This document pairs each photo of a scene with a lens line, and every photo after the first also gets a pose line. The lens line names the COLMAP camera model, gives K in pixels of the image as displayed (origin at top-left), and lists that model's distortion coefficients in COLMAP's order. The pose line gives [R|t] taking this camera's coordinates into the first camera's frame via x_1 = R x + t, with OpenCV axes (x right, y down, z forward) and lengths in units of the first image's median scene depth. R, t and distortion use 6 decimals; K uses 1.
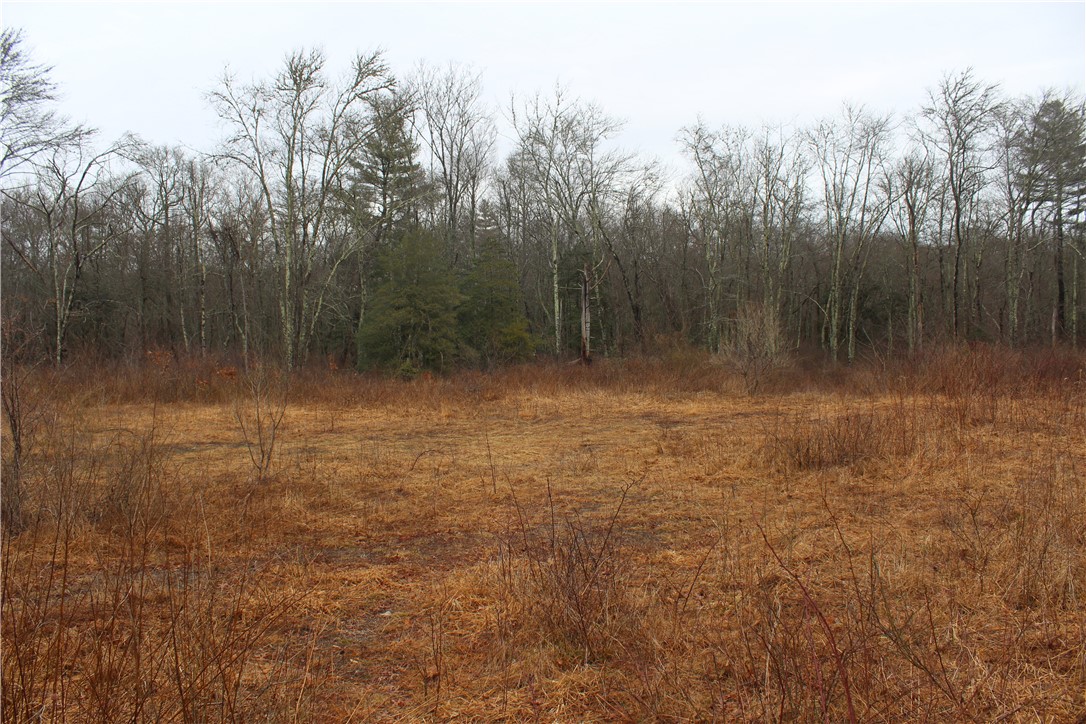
lens RADIAL K [[890.3, 0, 543.0], [0, 890.3, 362.0], [0, 0, 1]] dist [-0.114019, 0.001012]
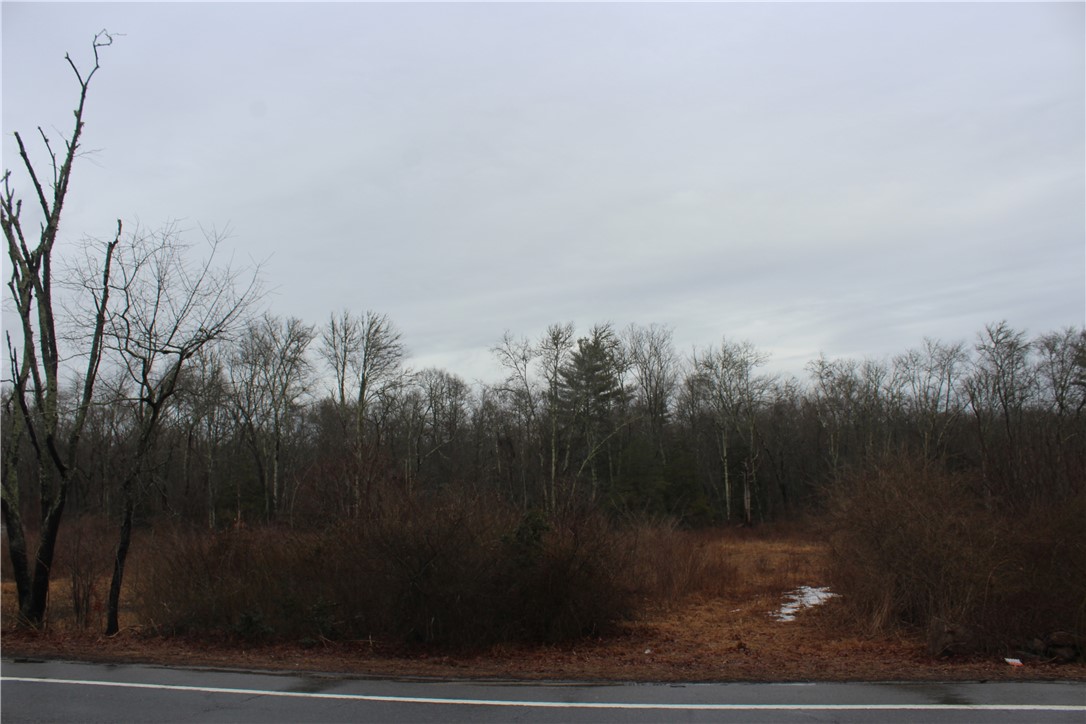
lens RADIAL K [[890.3, 0, 543.0], [0, 890.3, 362.0], [0, 0, 1]] dist [-0.114019, 0.001012]
pose [[0.986252, -0.025550, -0.163264, -0.040955], [-0.004615, 0.983331, -0.181768, 0.000250], [0.165186, 0.180022, 0.969693, -0.507428]]
